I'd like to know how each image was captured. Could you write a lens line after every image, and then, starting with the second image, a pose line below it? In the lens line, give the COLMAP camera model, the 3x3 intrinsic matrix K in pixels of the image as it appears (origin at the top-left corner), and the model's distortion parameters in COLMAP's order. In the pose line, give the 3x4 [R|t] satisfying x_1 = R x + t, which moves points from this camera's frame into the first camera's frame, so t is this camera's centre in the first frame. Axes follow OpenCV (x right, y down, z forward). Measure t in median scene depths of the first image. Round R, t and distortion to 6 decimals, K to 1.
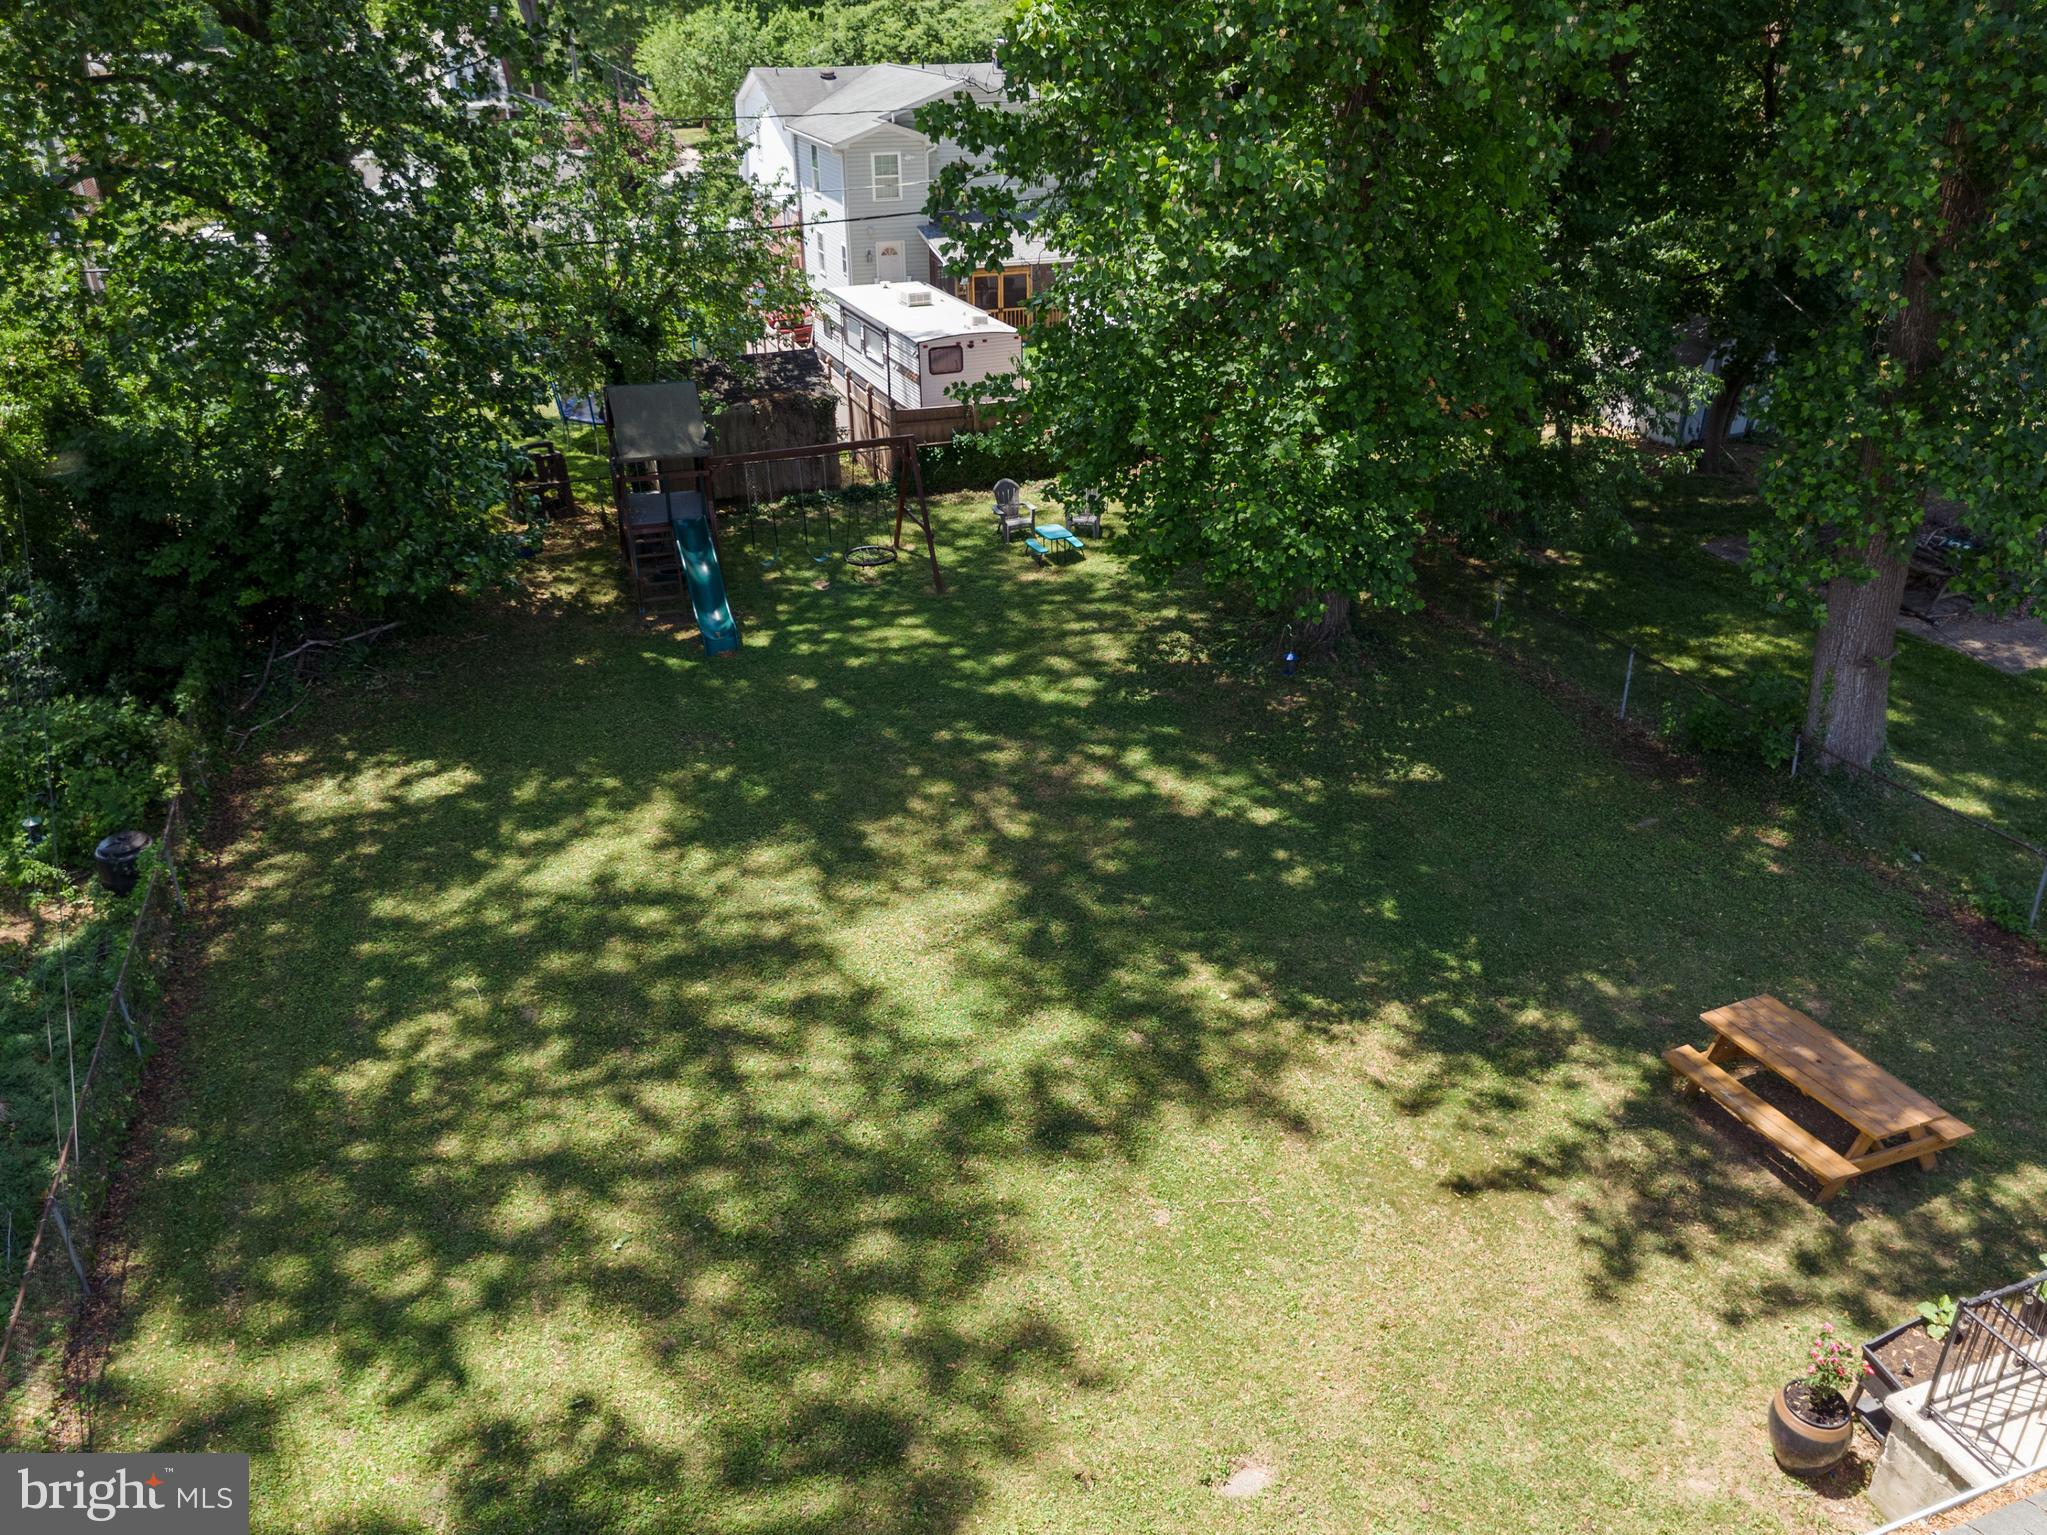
lens RADIAL K [[1551.8, 0, 1033.5], [0, 1551.8, 761.7], [0, 0, 1]] dist [0.070226, -0.089867]
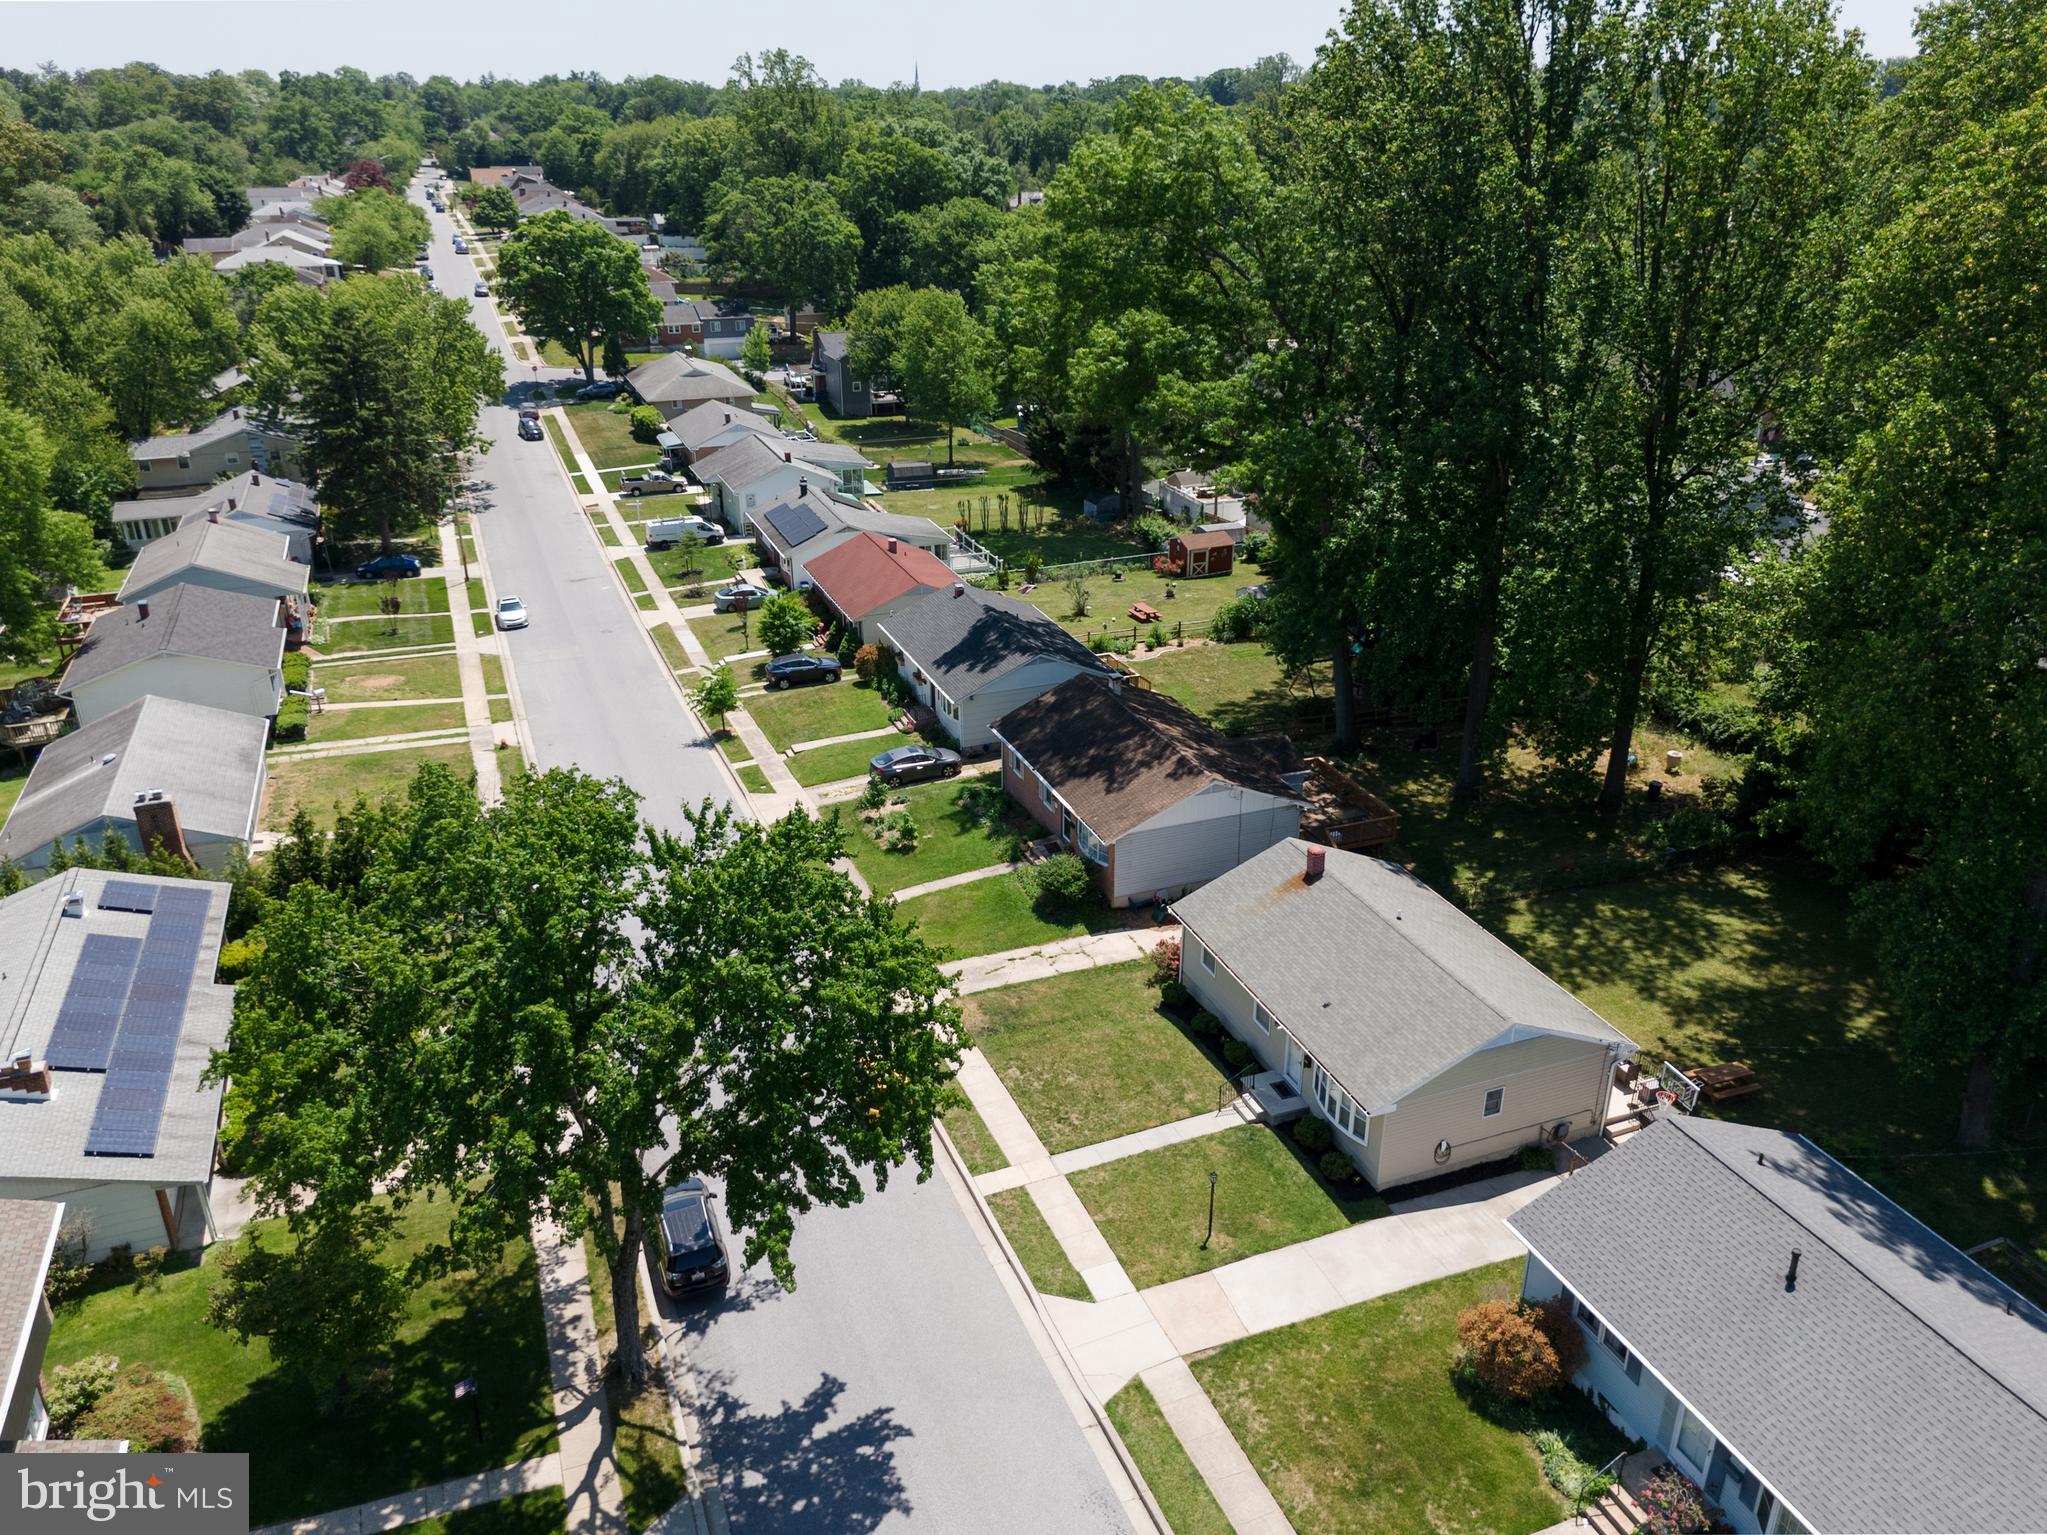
lens RADIAL K [[1551.8, 0, 1026.6], [0, 1551.8, 751.8], [0, 0, 1]] dist [0.070226, -0.089867]
pose [[0.020413, 0.402016, -0.915405, 3.060230], [-0.459614, 0.816886, 0.348500, -0.837567], [0.887884, 0.413619, 0.201447, -1.334676]]
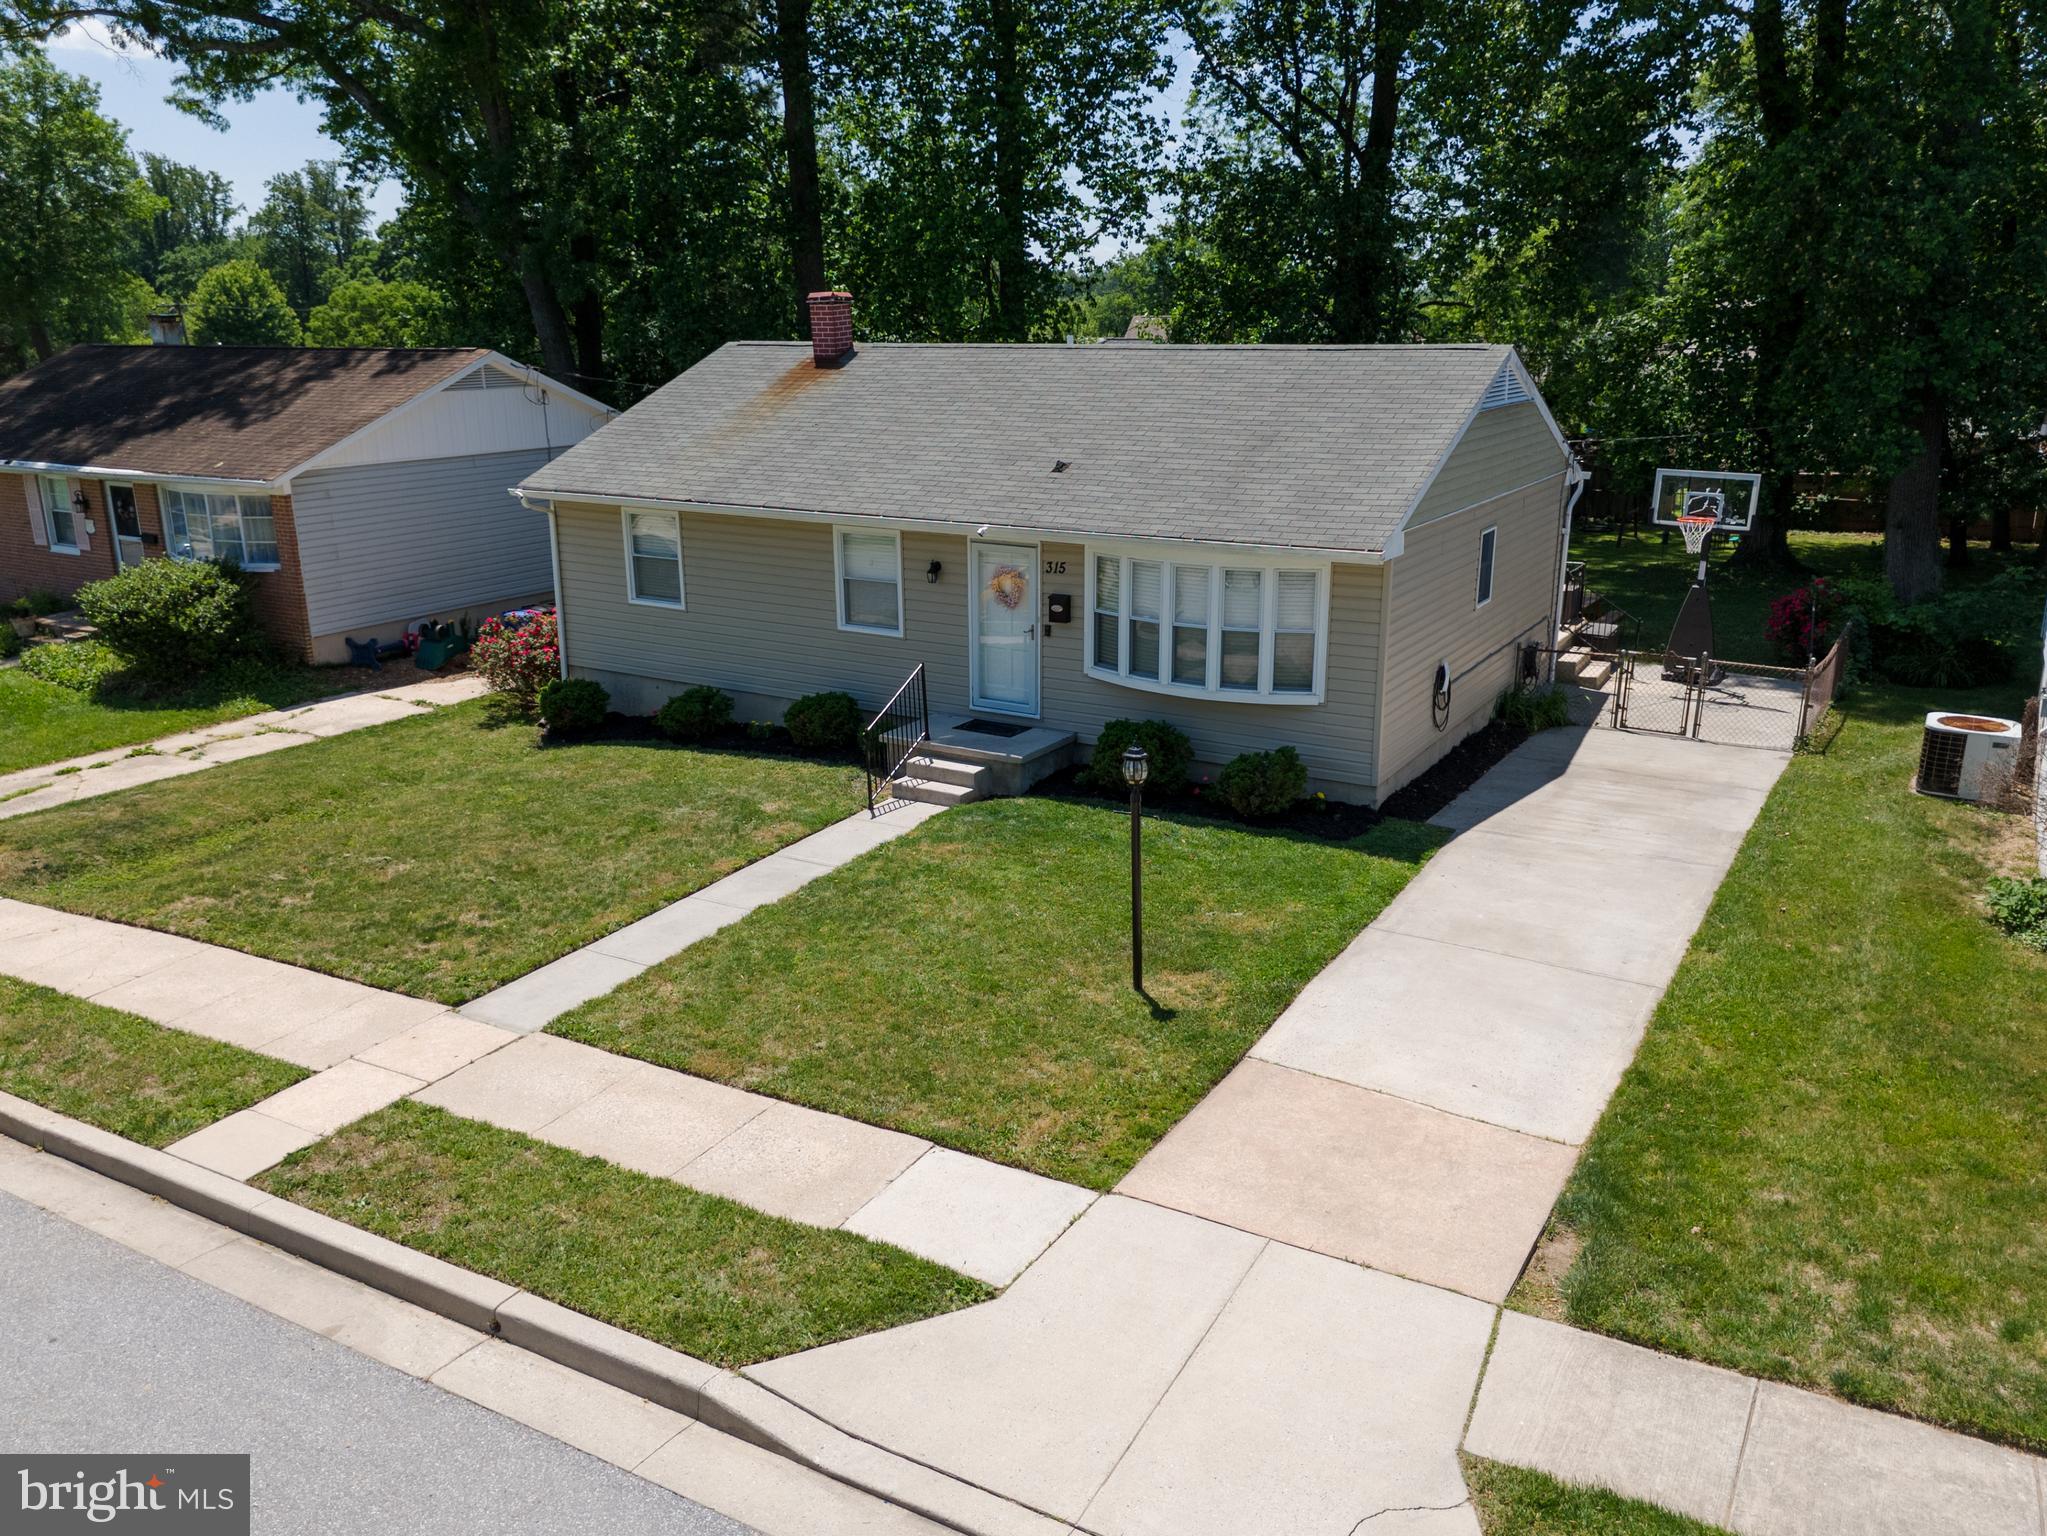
lens RADIAL K [[1551.8, 0, 1050.4], [0, 1551.8, 765.6], [0, 0, 1]] dist [0.070226, -0.089867]
pose [[0.633630, 0.215725, -0.742951, 1.435115], [-0.350666, 0.936104, -0.027259, 0.600823], [0.689599, 0.277799, 0.668791, -0.748066]]
